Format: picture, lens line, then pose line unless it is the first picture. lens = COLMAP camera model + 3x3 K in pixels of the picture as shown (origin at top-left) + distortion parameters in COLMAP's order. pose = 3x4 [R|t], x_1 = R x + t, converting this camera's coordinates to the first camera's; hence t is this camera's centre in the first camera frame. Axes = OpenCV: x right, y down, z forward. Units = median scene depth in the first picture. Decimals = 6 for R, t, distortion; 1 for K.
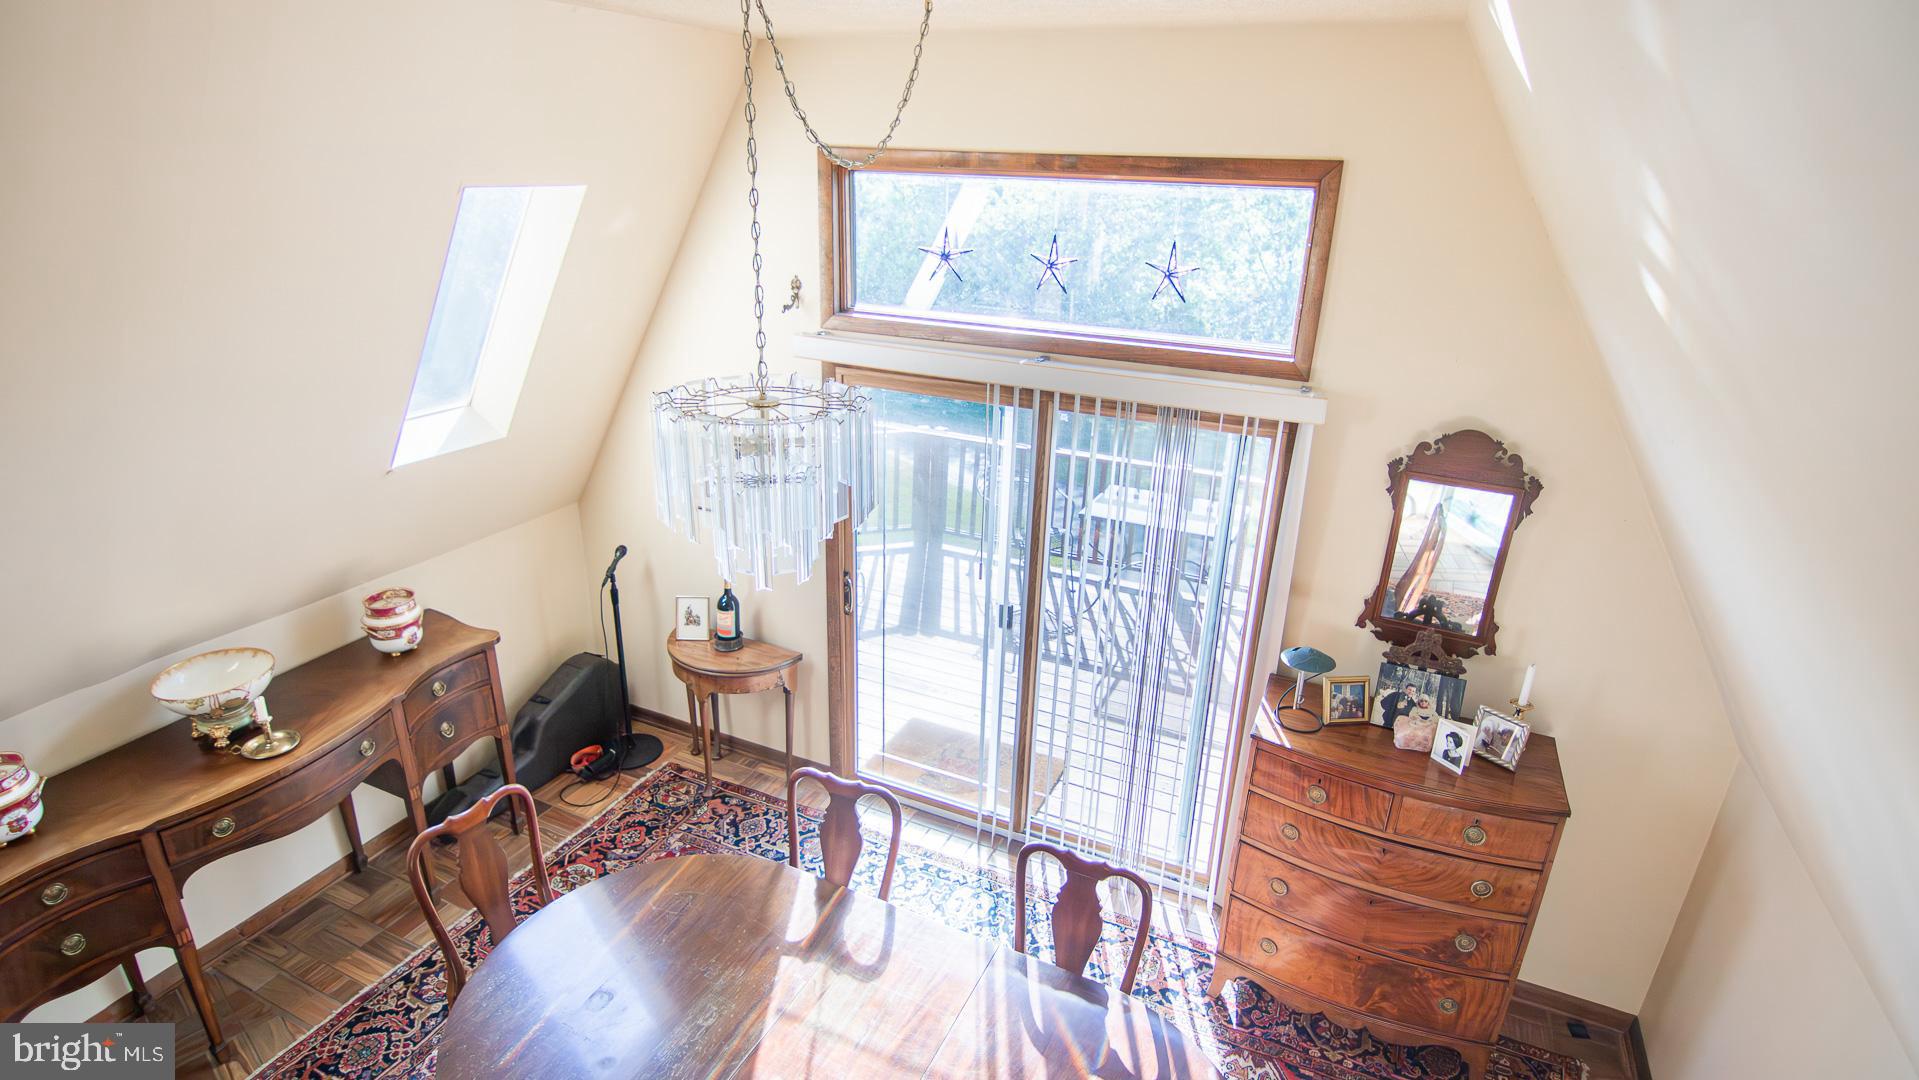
lens RADIAL K [[978.7, 0, 959.5], [0, 978.7, 540.0], [0, 0, 1]] dist [-0.001288, -0.016802]
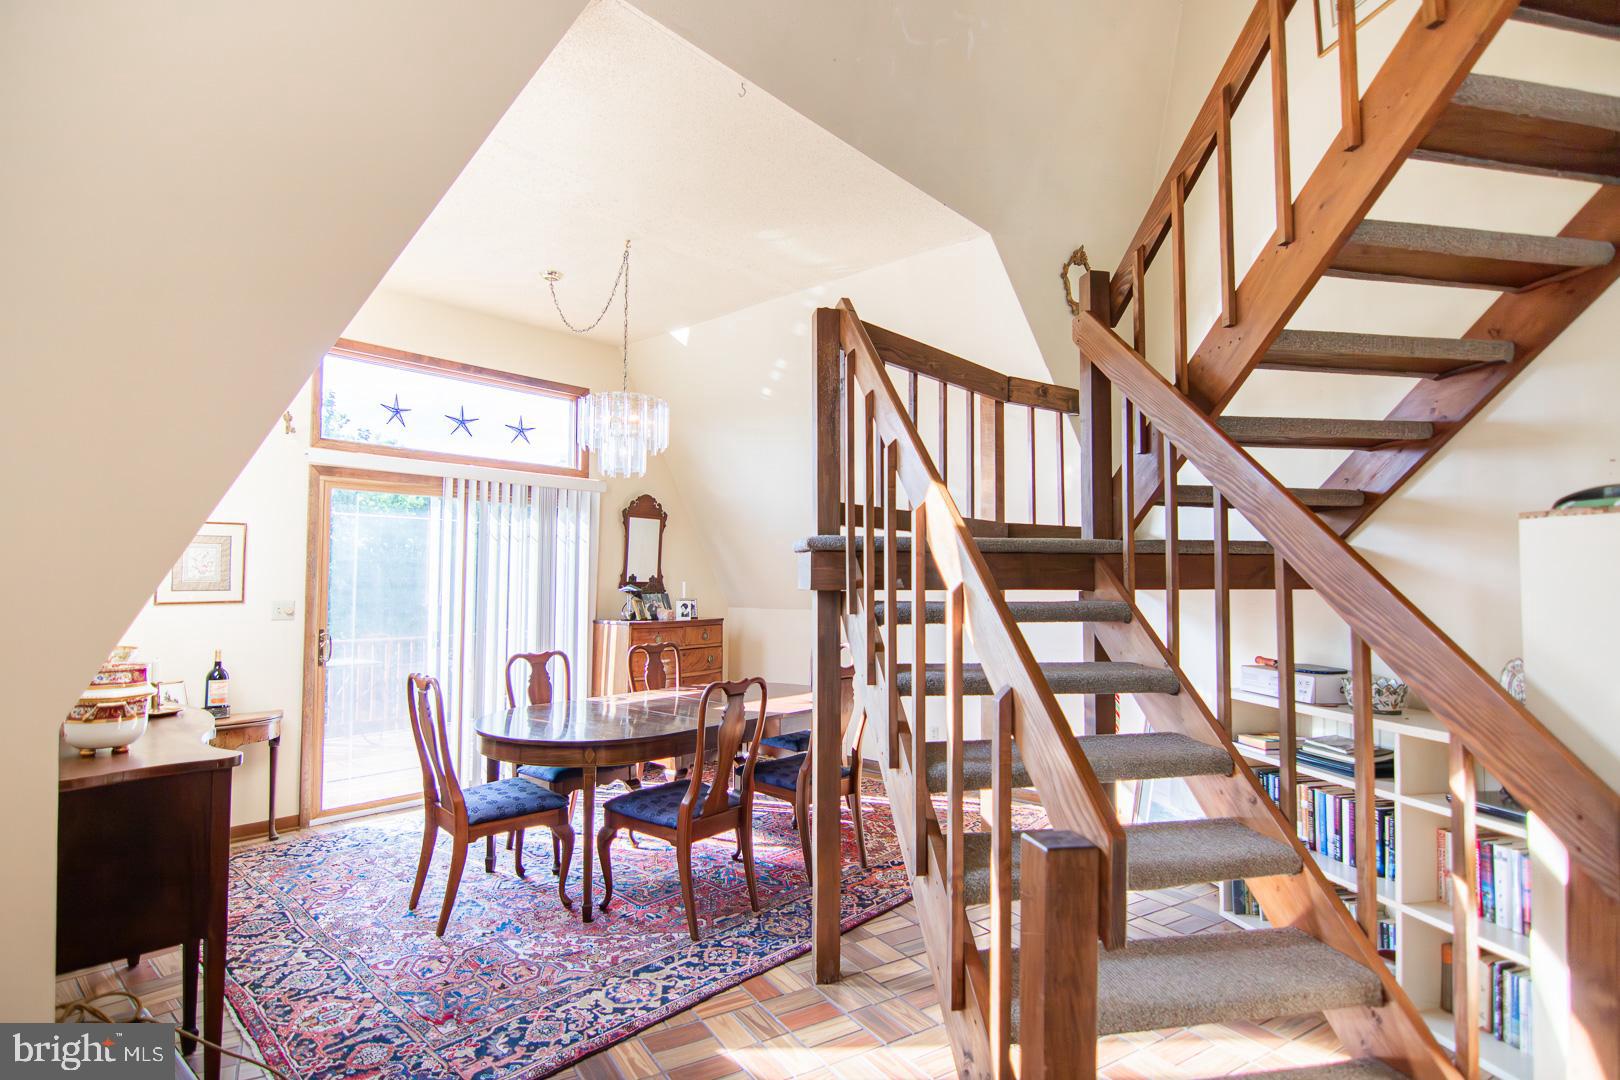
lens RADIAL K [[823.2, 0, 810.6], [0, 823.2, 564.3], [0, 0, 1]] dist [0.036697, 0.000105]
pose [[0.264818, -0.002902, 0.964294, -1.372541], [0.357706, 0.928945, -0.095439, 0.393670], [-0.895499, 0.370207, 0.247040, 0.116524]]
